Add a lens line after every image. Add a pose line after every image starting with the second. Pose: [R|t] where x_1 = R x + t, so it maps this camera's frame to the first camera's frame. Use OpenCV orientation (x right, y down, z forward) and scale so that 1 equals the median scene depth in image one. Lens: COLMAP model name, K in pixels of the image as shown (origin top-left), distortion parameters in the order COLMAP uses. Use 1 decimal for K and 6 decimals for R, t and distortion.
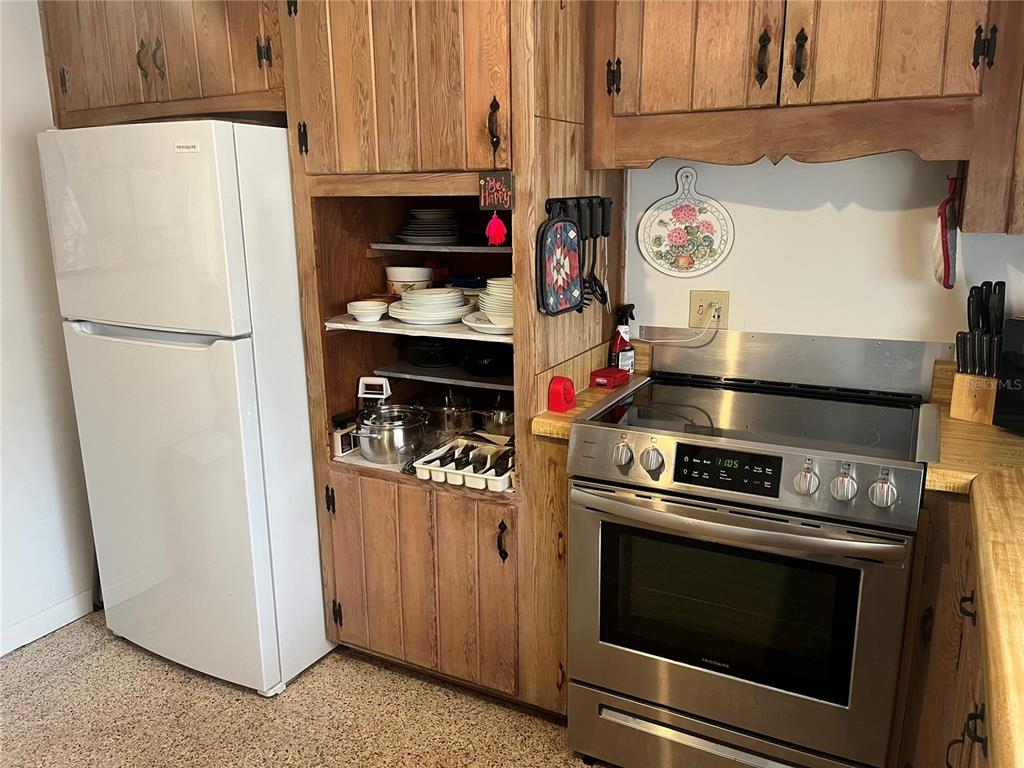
lens RADIAL K [[792.5, 0, 512.0], [0, 792.5, 384.0], [0, 0, 1]] dist [0.088220, -0.127048]
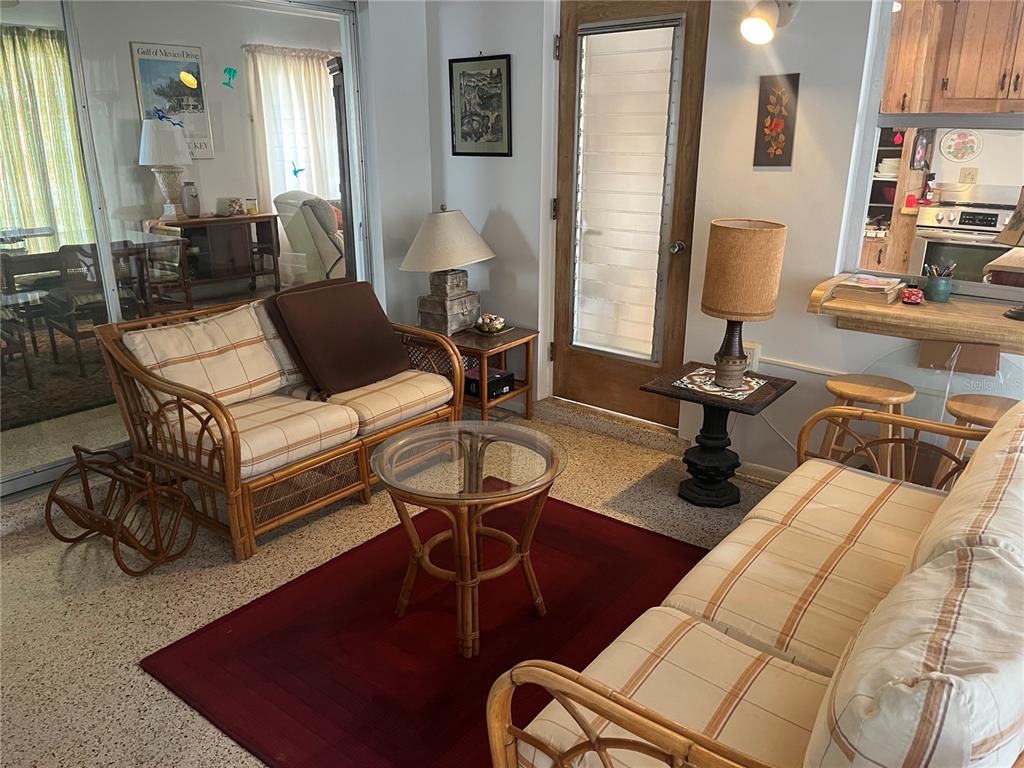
lens RADIAL K [[792.5, 0, 512.0], [0, 792.5, 384.0], [0, 0, 1]] dist [0.088220, -0.127048]
pose [[0.982847, 0.077492, -0.167351, -0.800871], [-0.065275, 0.994868, 0.077316, 0.531324], [0.172483, -0.065066, 0.982861, -2.064368]]
